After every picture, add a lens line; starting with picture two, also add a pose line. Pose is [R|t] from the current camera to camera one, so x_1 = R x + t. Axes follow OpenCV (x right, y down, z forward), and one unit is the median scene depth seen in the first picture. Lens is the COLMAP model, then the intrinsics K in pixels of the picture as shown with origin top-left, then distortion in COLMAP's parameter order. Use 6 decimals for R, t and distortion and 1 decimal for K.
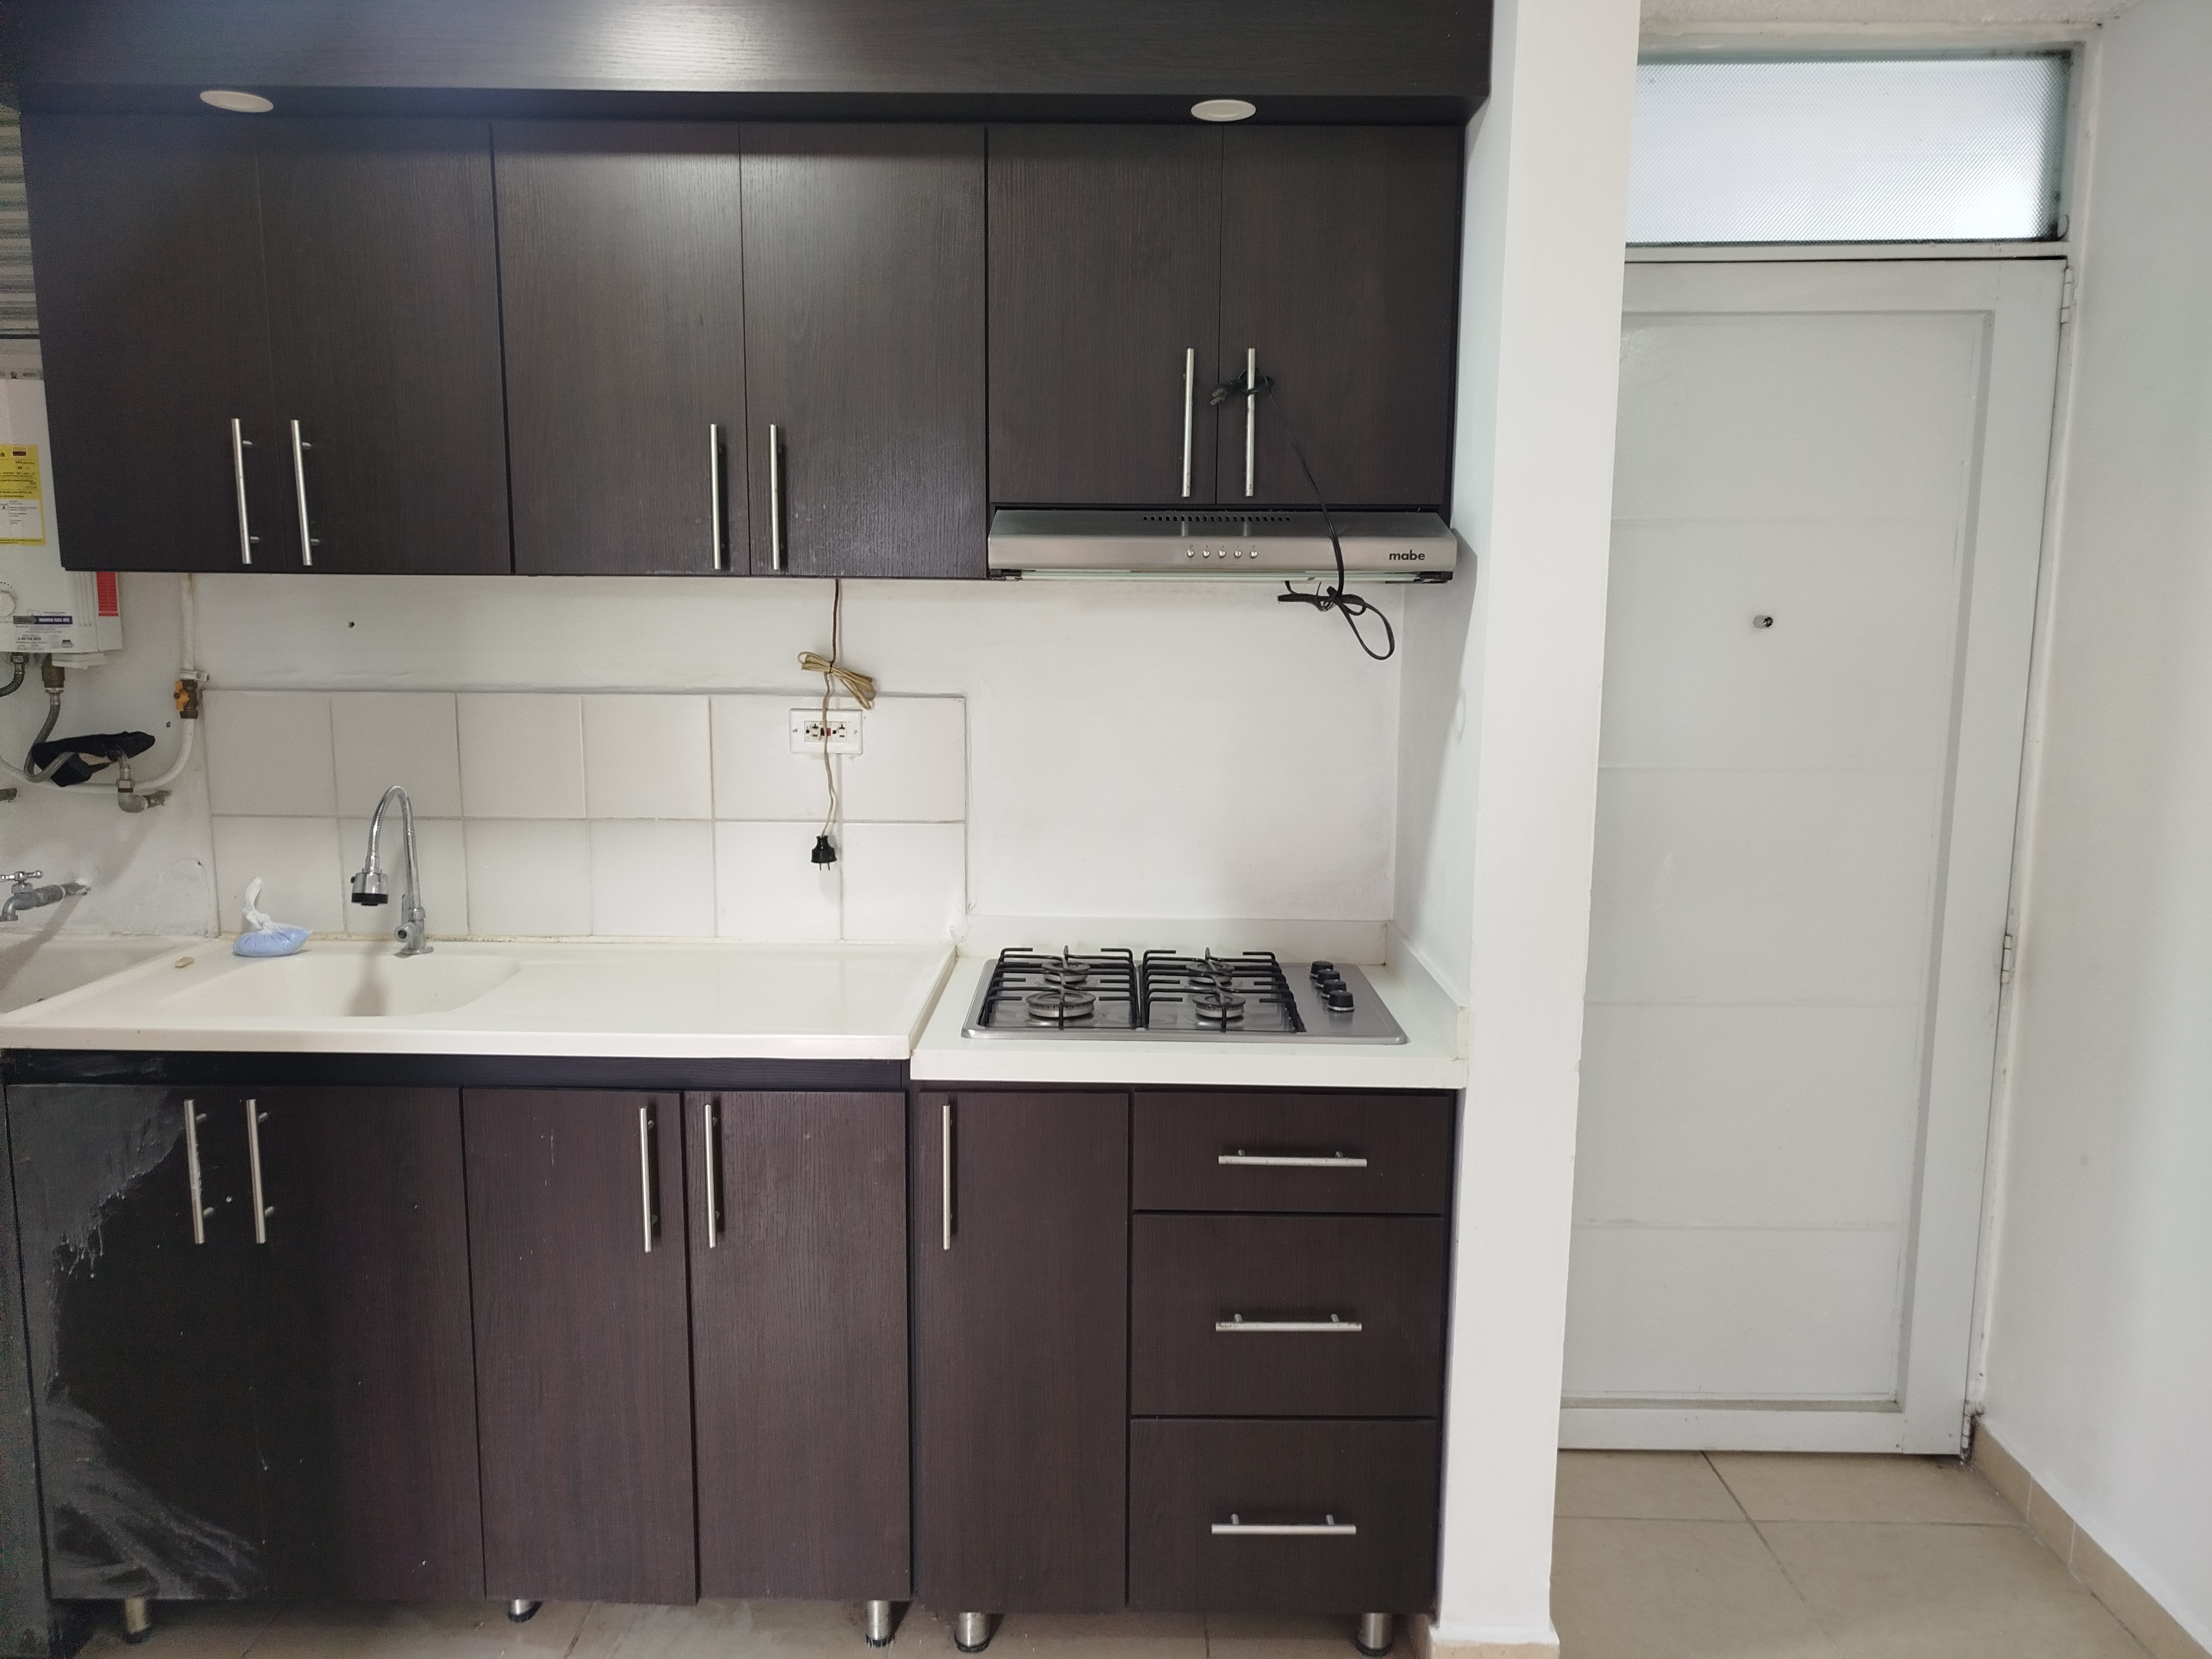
lens RADIAL K [[1544.3, 0, 1106.0], [0, 1544.3, 829.5], [0, 0, 1]] dist [0.012388, -0.007277]
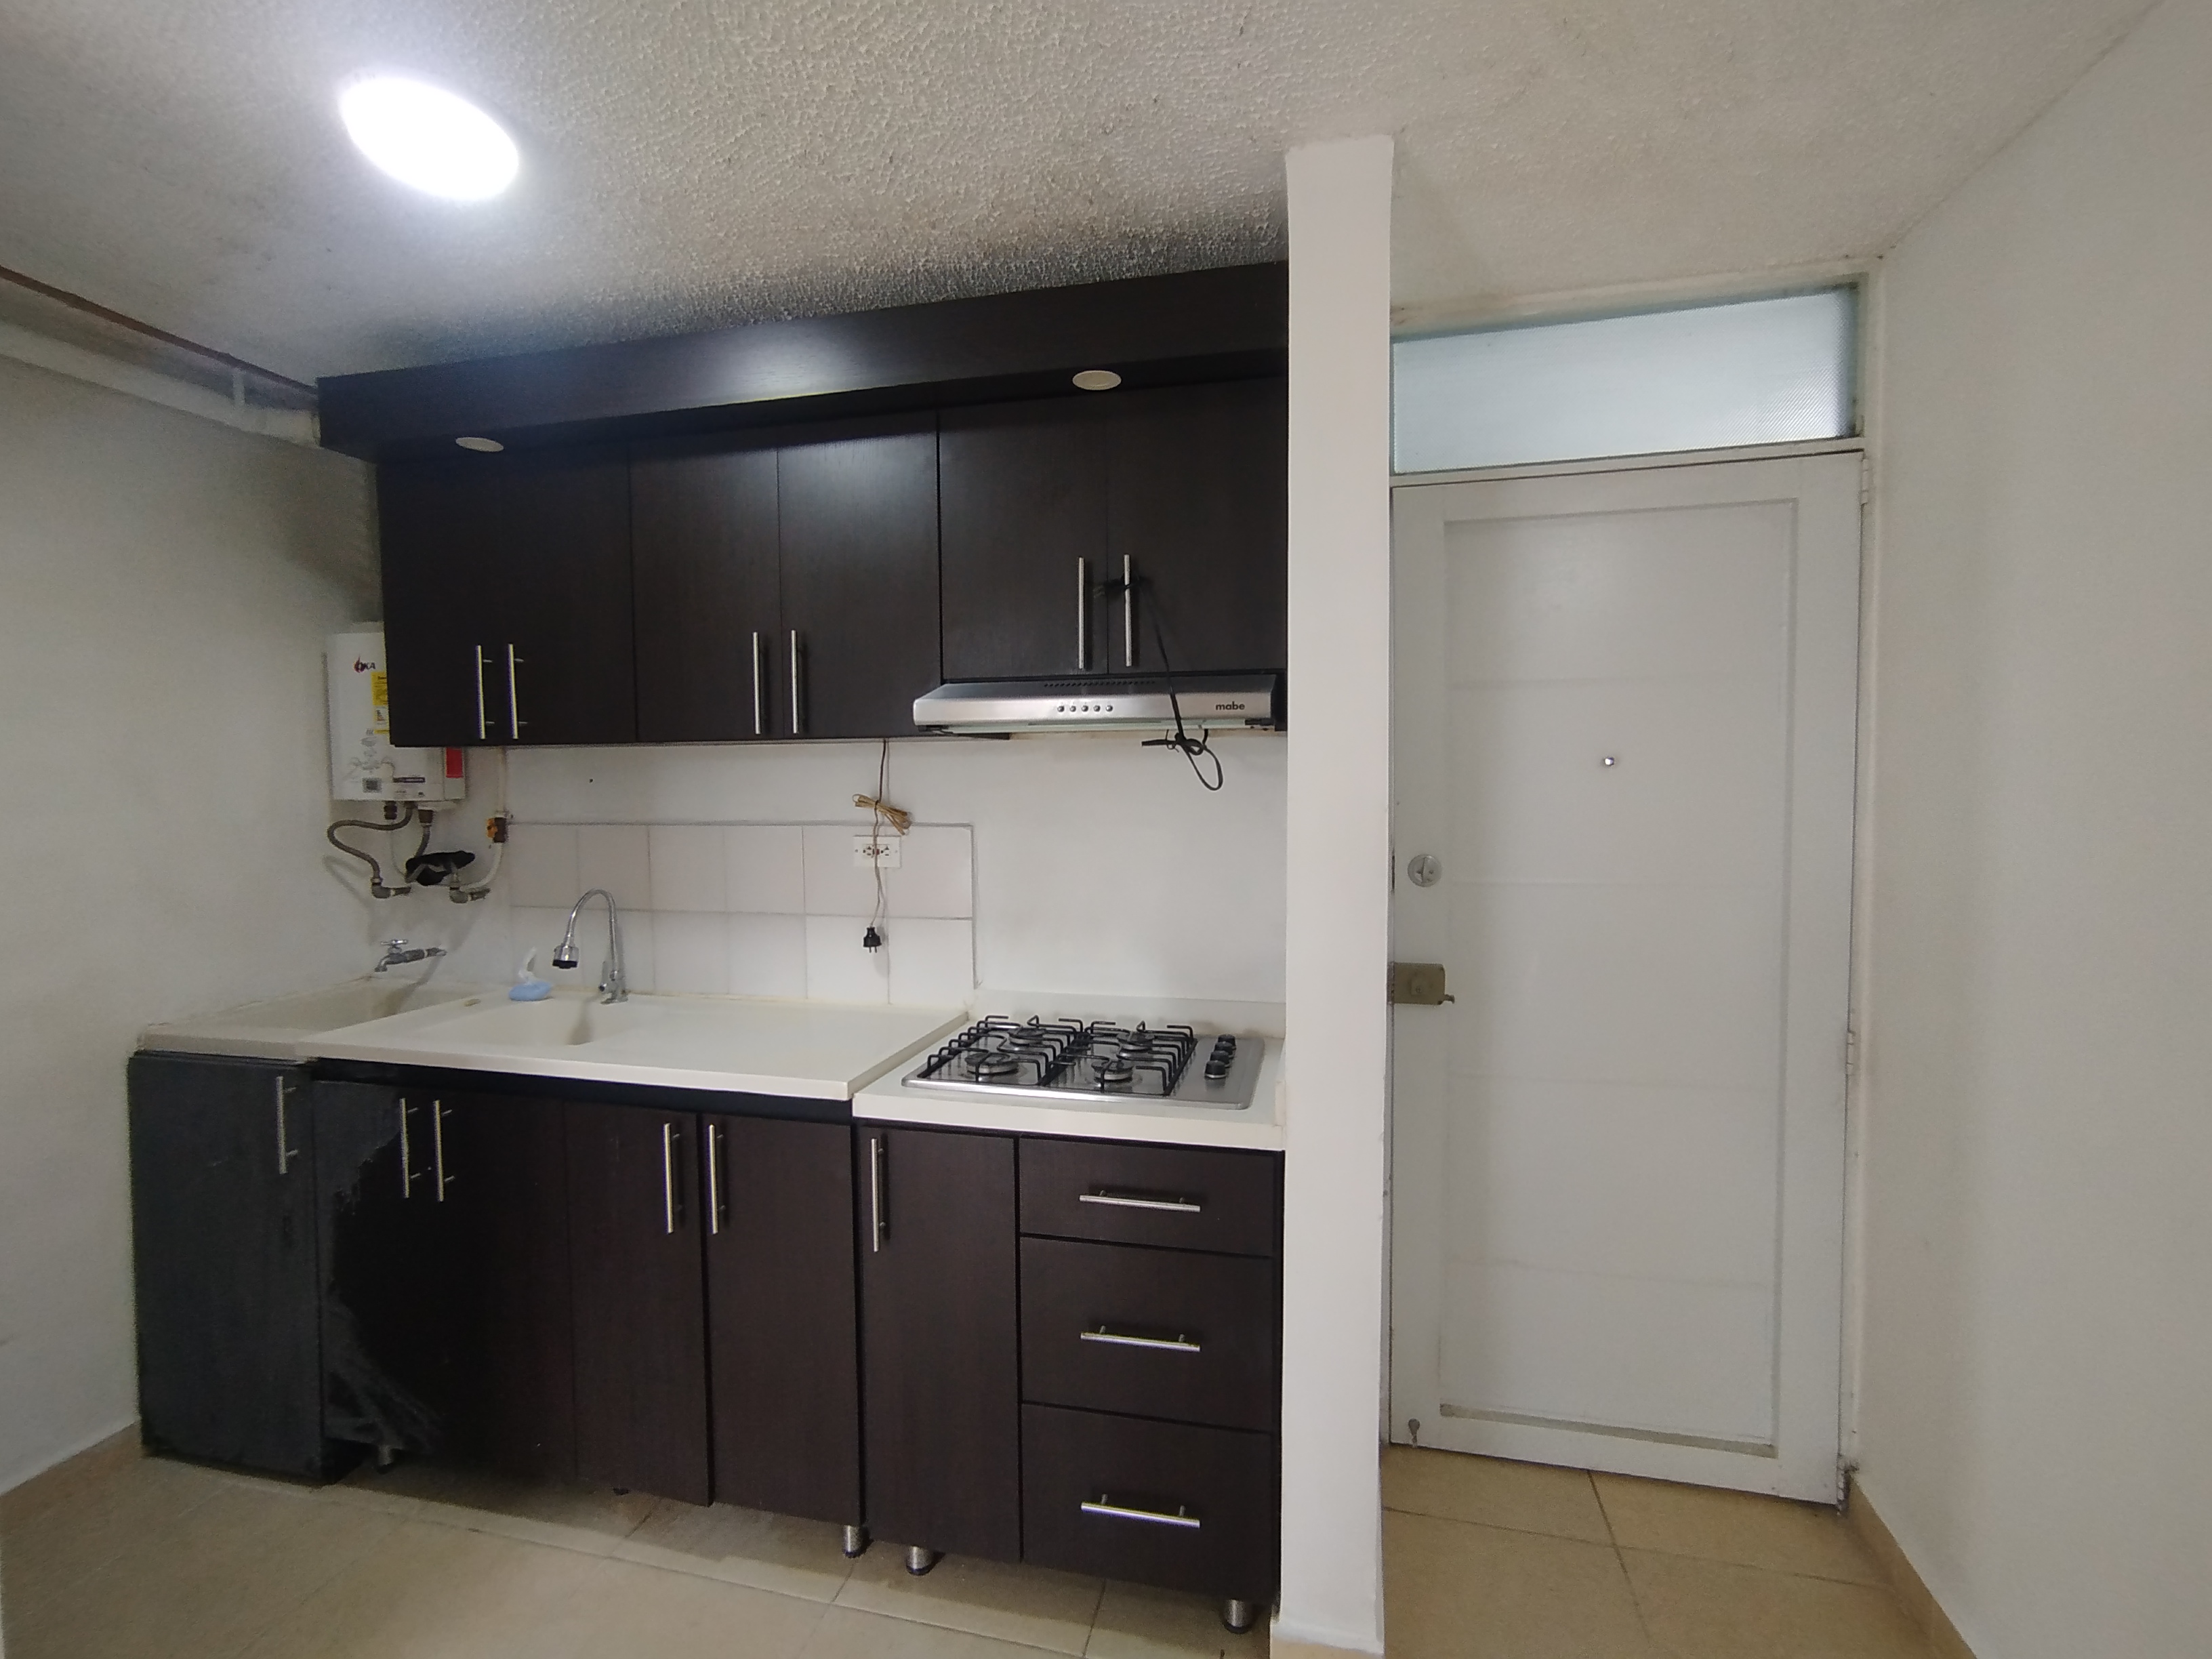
lens RADIAL K [[1014.3, 0, 1106.0], [0, 1014.3, 829.5], [0, 0, 1]] dist [-0.043073, 0.025713]
pose [[0.975407, -0.003706, -0.220382, 0.226131], [-0.016785, 0.995706, -0.091033, -0.004106], [0.219773, 0.092493, 0.971157, 0.169042]]
